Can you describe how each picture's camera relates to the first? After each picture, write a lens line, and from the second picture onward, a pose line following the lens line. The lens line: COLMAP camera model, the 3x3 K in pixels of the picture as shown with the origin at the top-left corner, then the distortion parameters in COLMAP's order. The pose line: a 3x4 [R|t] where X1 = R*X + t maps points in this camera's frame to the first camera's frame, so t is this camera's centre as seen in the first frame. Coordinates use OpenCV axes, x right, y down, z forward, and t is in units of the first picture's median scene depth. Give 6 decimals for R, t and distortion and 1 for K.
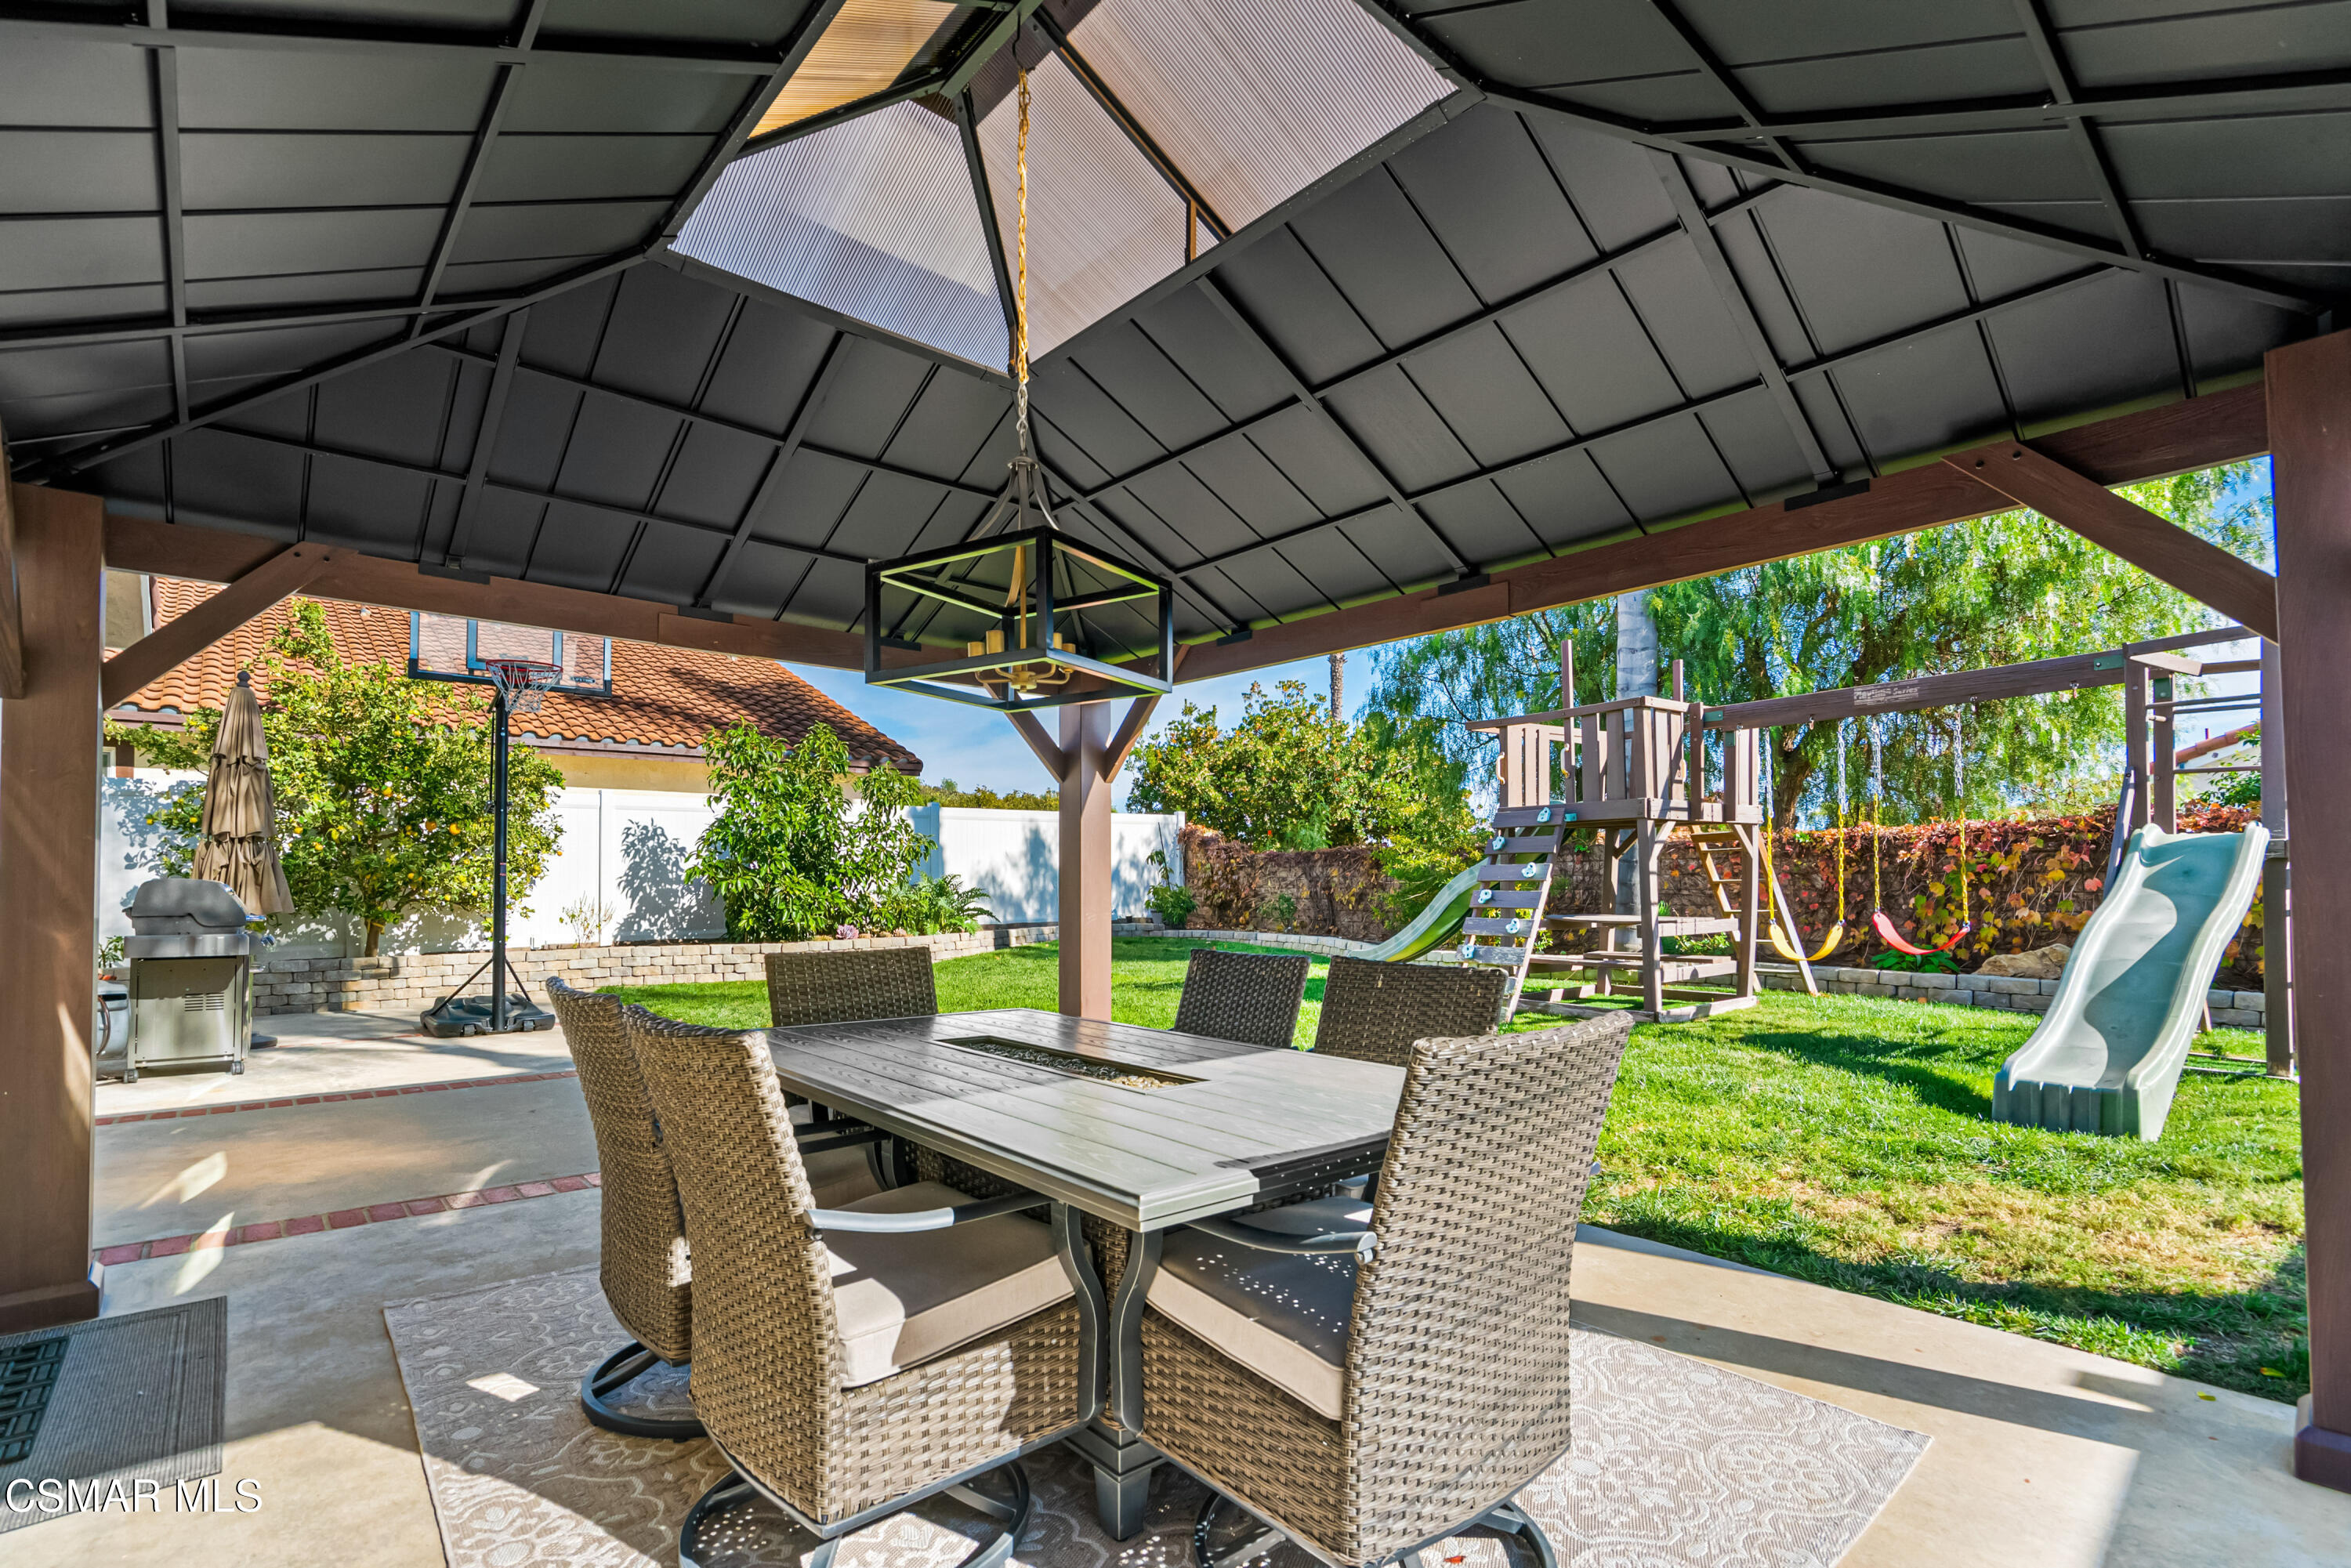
lens RADIAL K [[1134.7, 0, 1179.5], [0, 1134.7, 866.6], [0, 0, 1]] dist [0.024837, -0.000486]
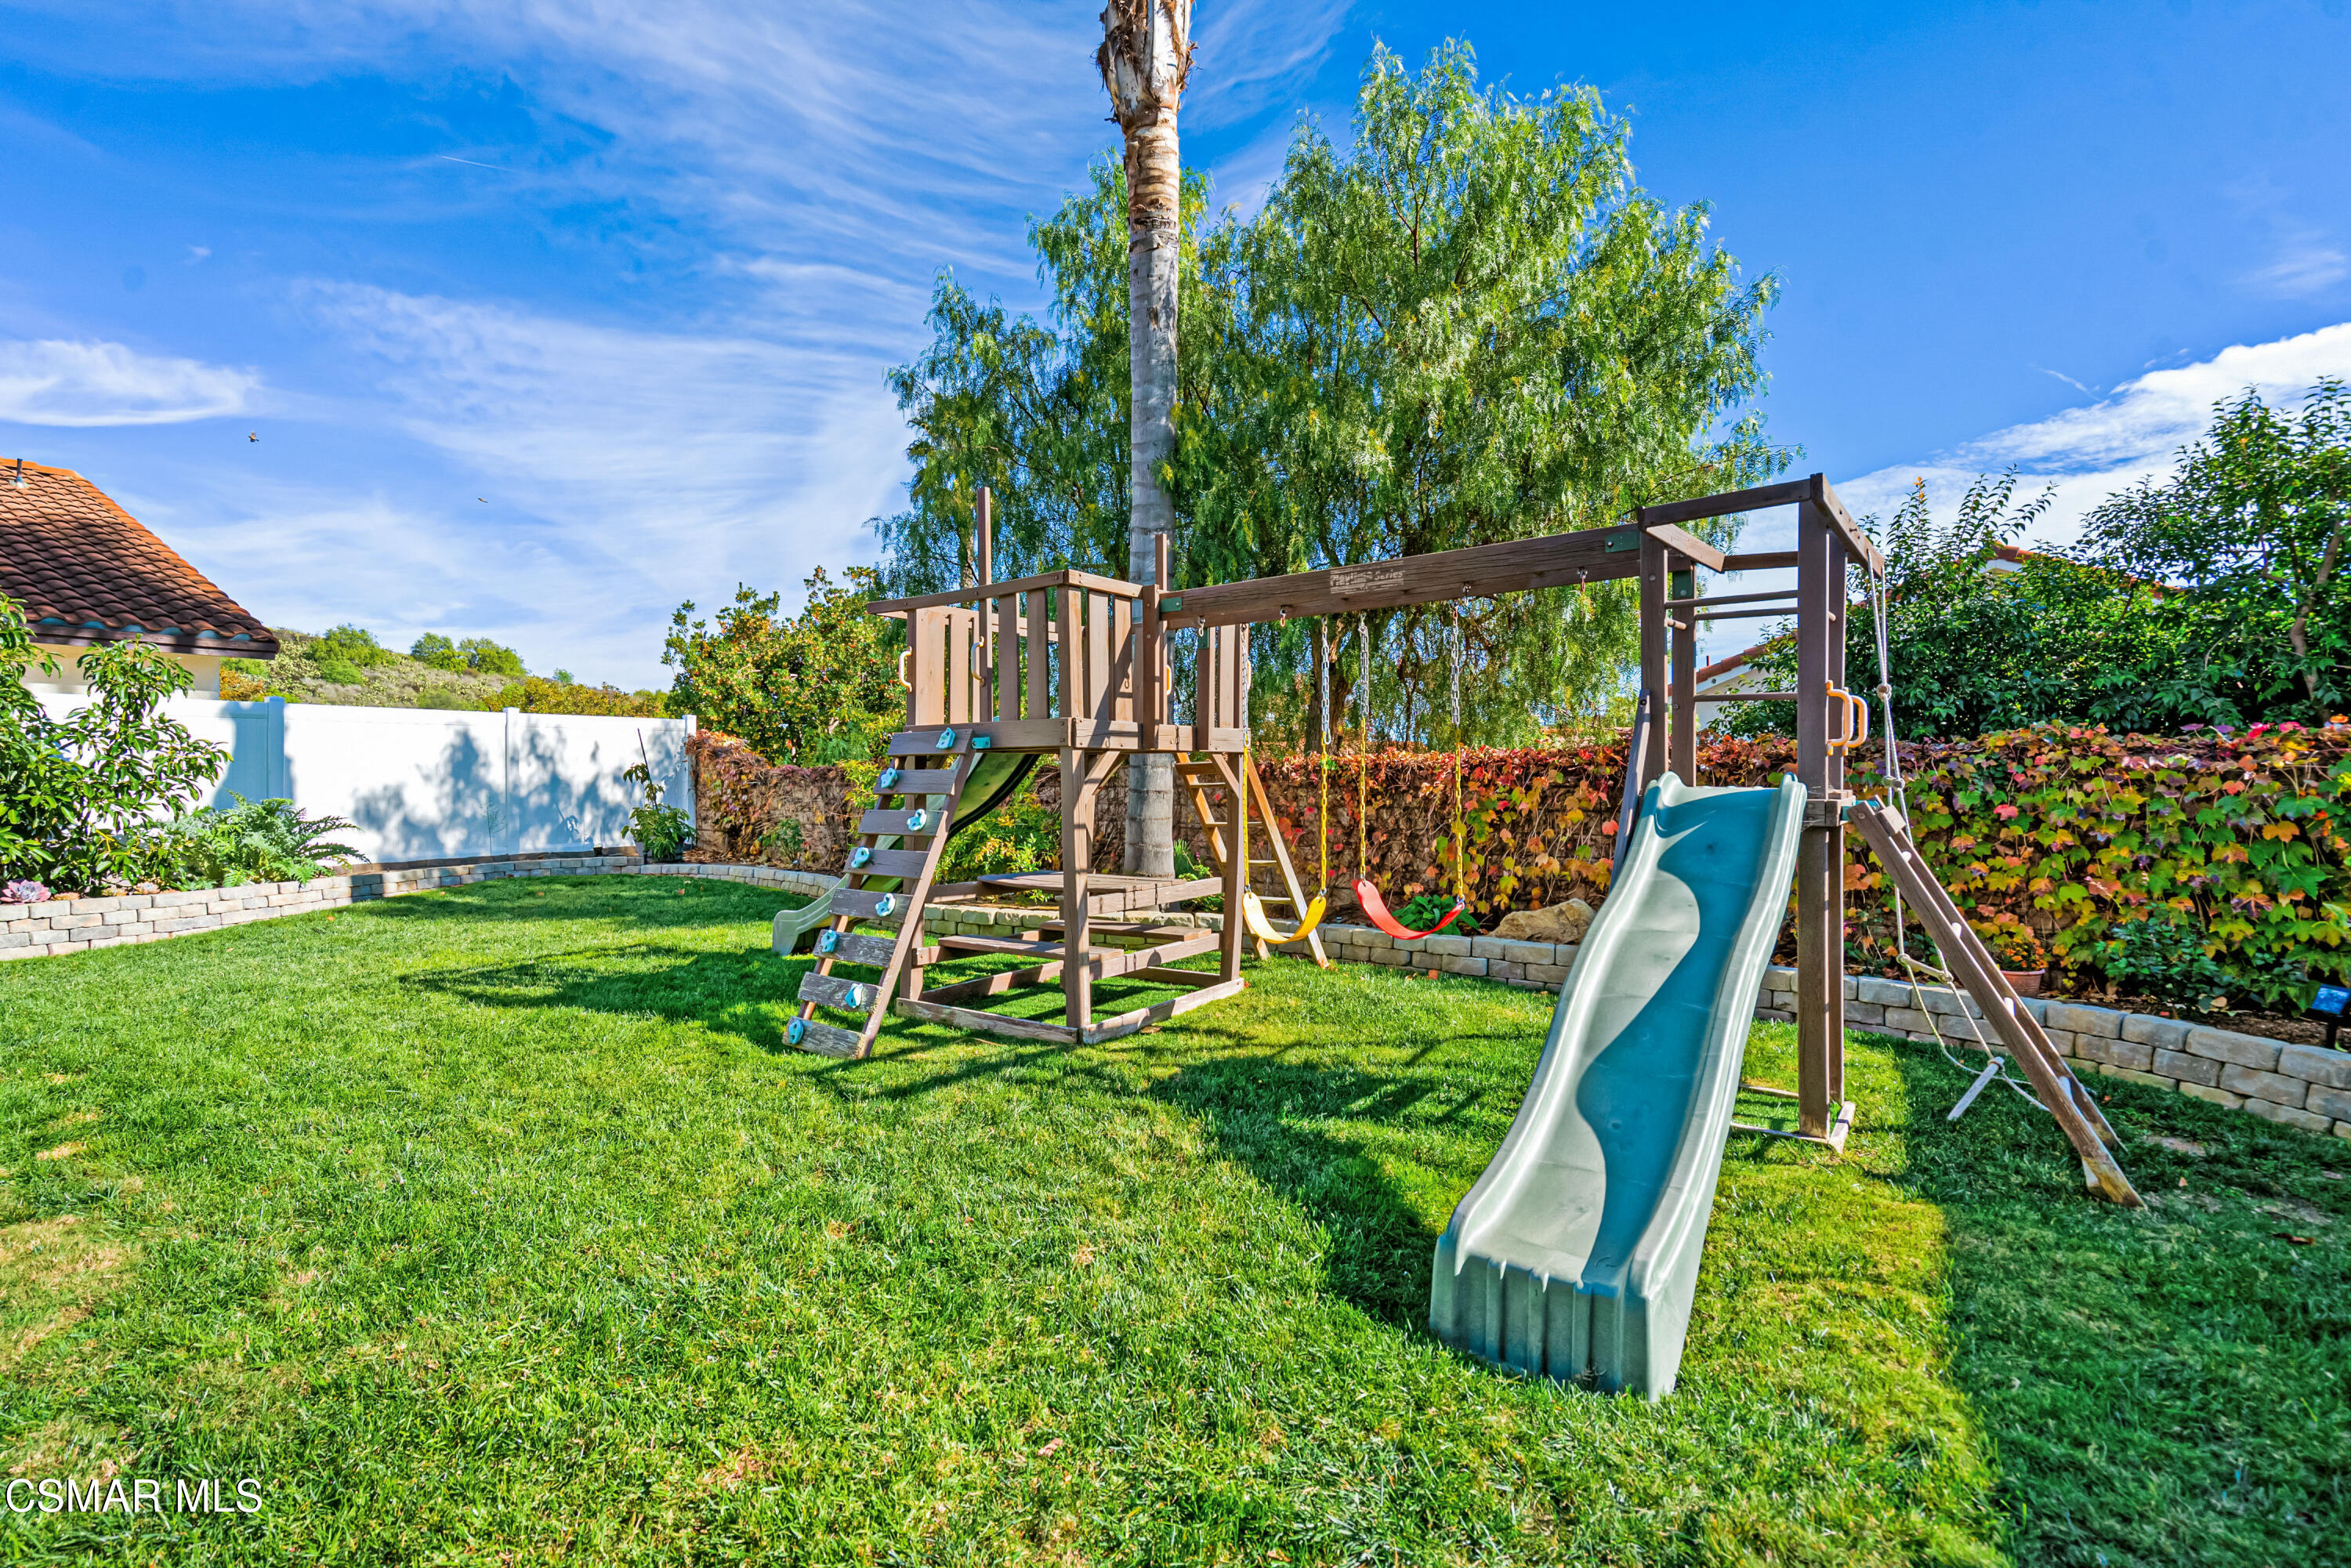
lens RADIAL K [[1104.0, 0, 1175.5], [0, 1104.0, 784.0], [0, 0, 1]] dist [-0.001036, -0.000206]
pose [[0.959949, -0.000249, 0.280176, 0.249075], [-0.004056, 0.999882, 0.014784, -0.026608], [-0.280147, -0.015329, 0.959835, 0.299484]]
